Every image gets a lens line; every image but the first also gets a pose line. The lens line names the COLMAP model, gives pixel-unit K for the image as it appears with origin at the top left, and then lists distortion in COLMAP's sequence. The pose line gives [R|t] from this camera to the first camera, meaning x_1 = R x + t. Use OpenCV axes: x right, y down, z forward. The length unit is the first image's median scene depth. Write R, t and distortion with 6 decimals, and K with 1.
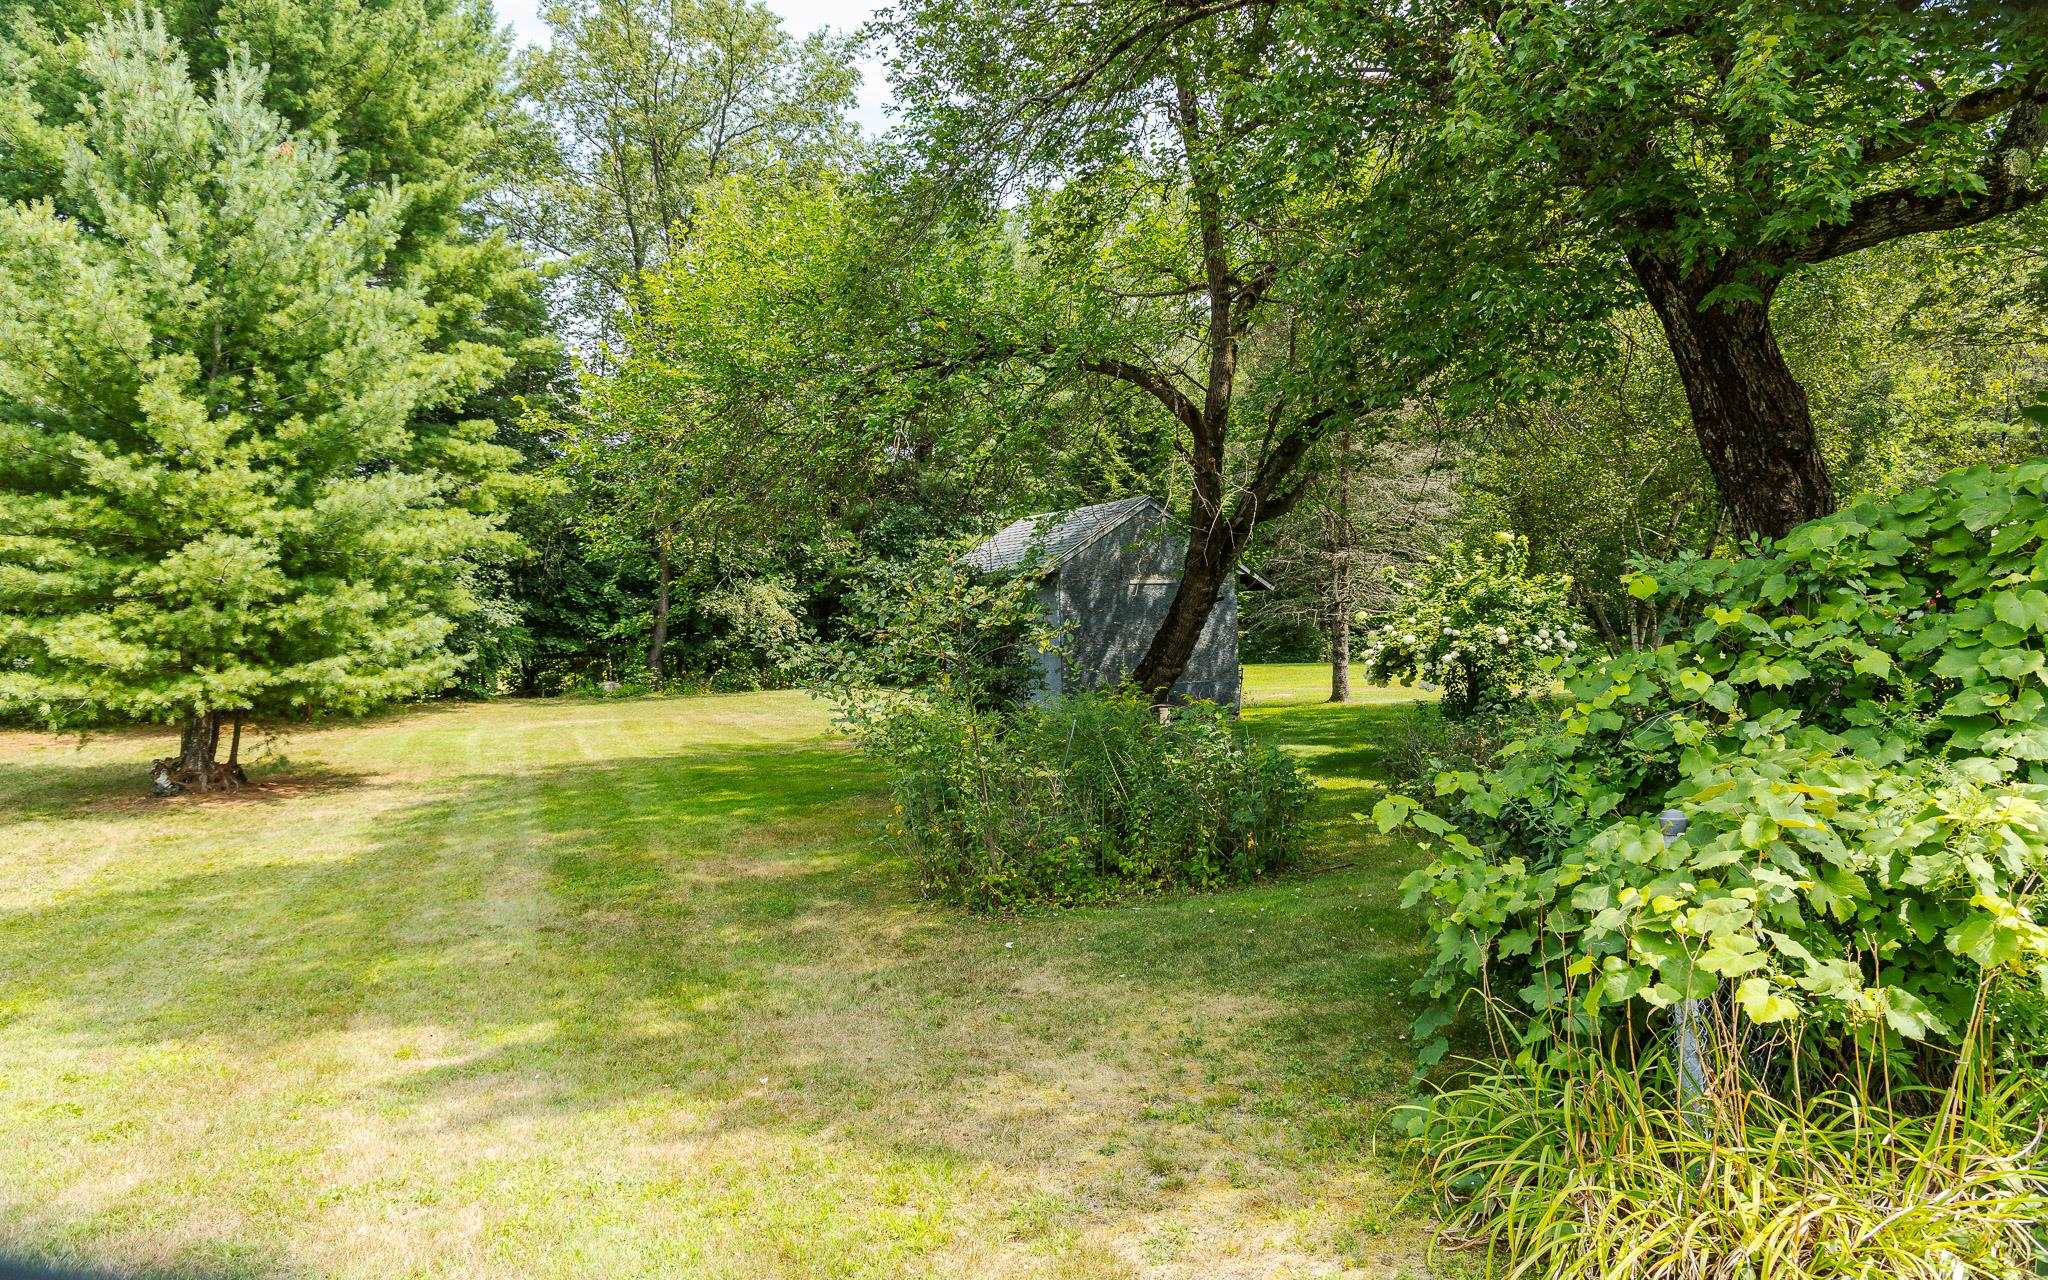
lens RADIAL K [[1461.6, 0, 1021.3], [0, 1461.6, 644.5], [0, 0, 1]] dist [0.009068, 0.000971]
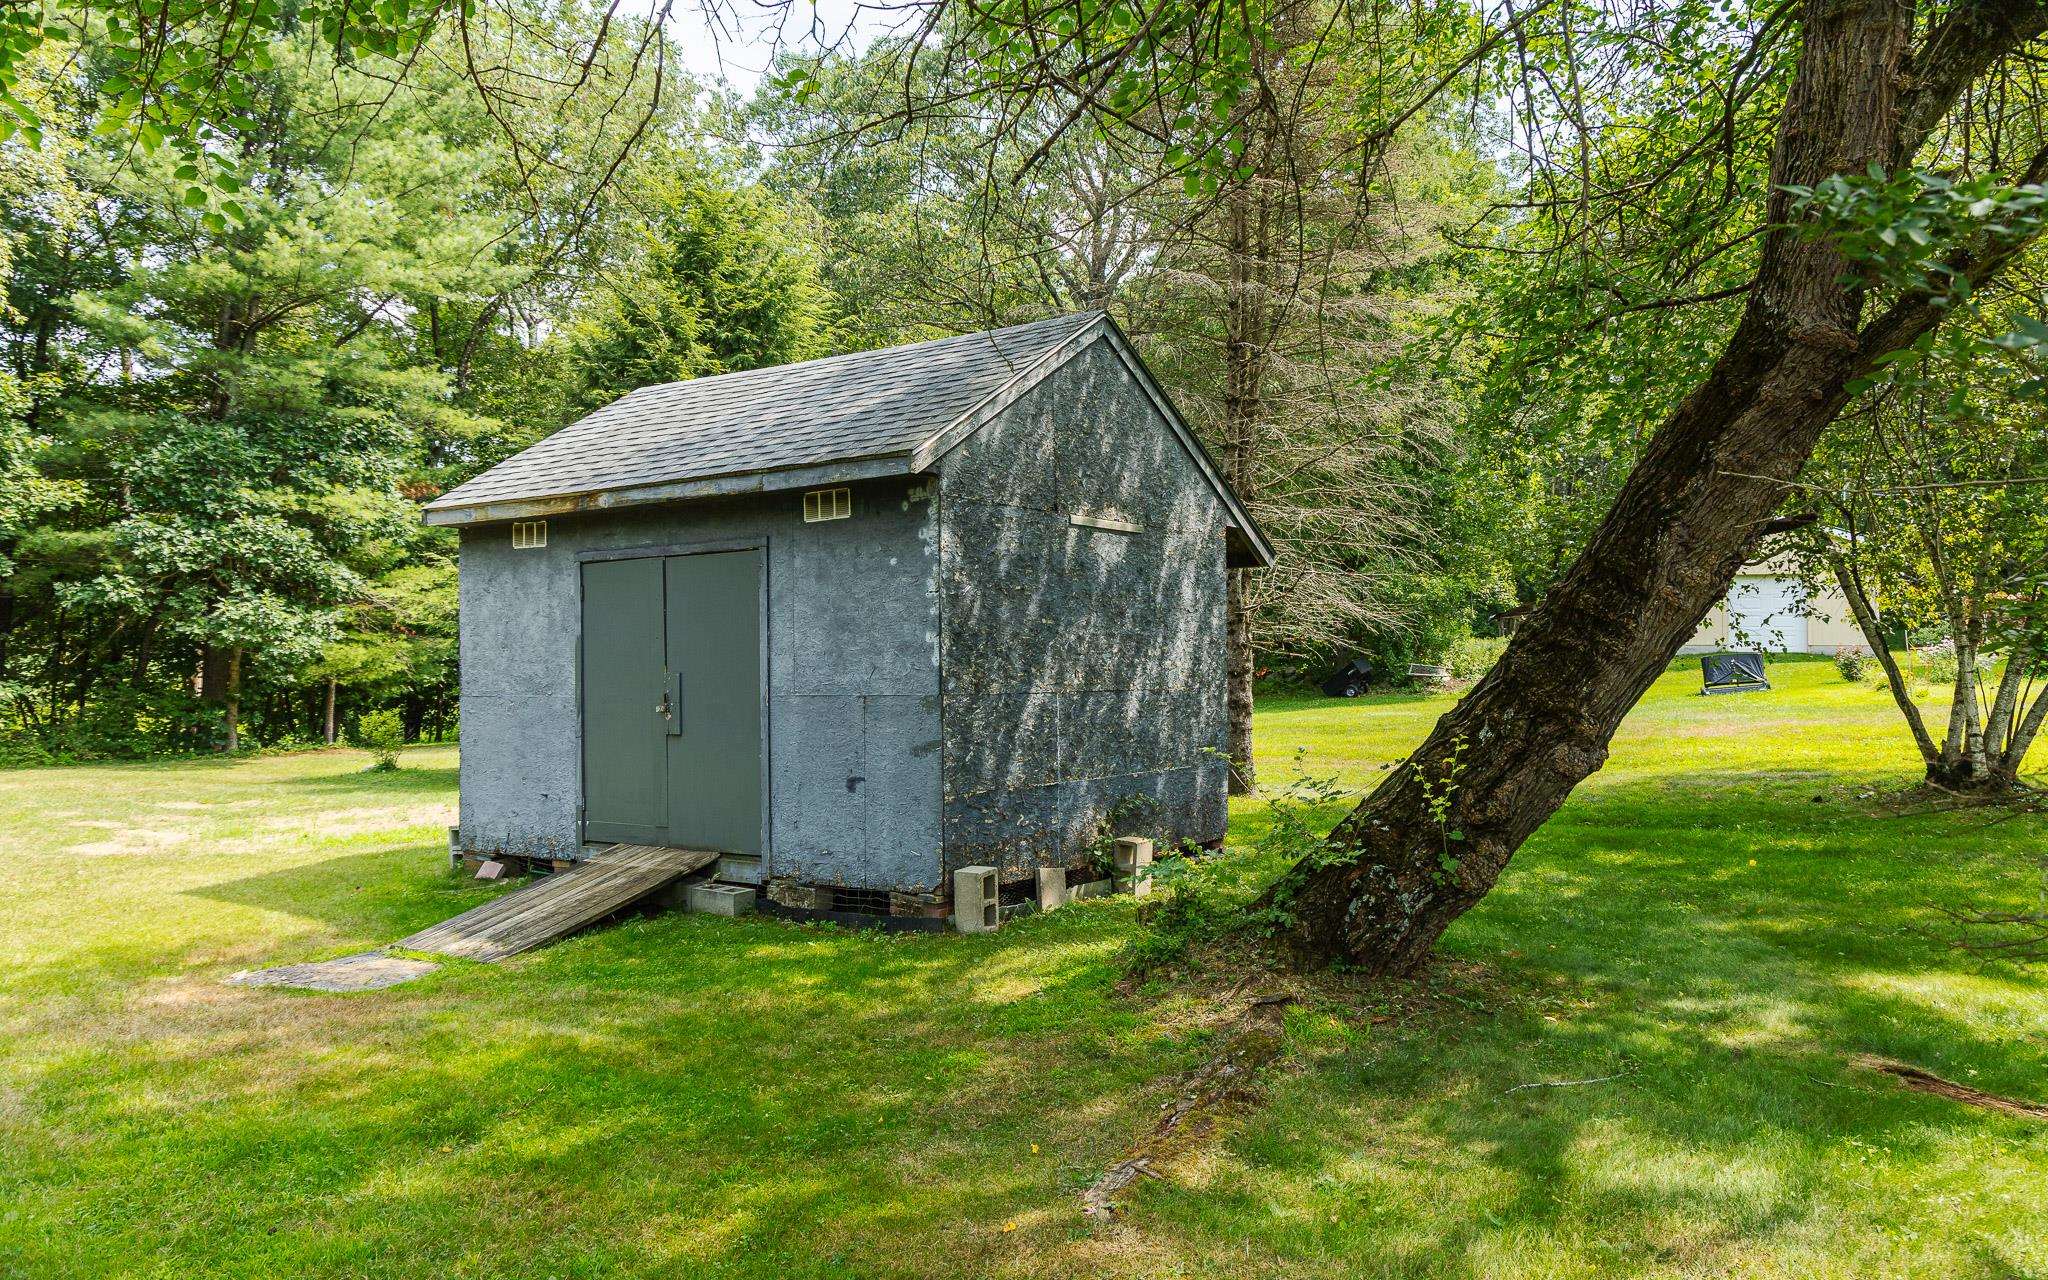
lens RADIAL K [[1461.6, 0, 1031.3], [0, 1461.6, 639.2], [0, 0, 1]] dist [0.009068, 0.000971]
pose [[0.873380, 0.026626, 0.486311, -0.125304], [-0.006410, 0.999046, -0.043187, 0.006641], [-0.486998, 0.034601, 0.872718, 0.656386]]
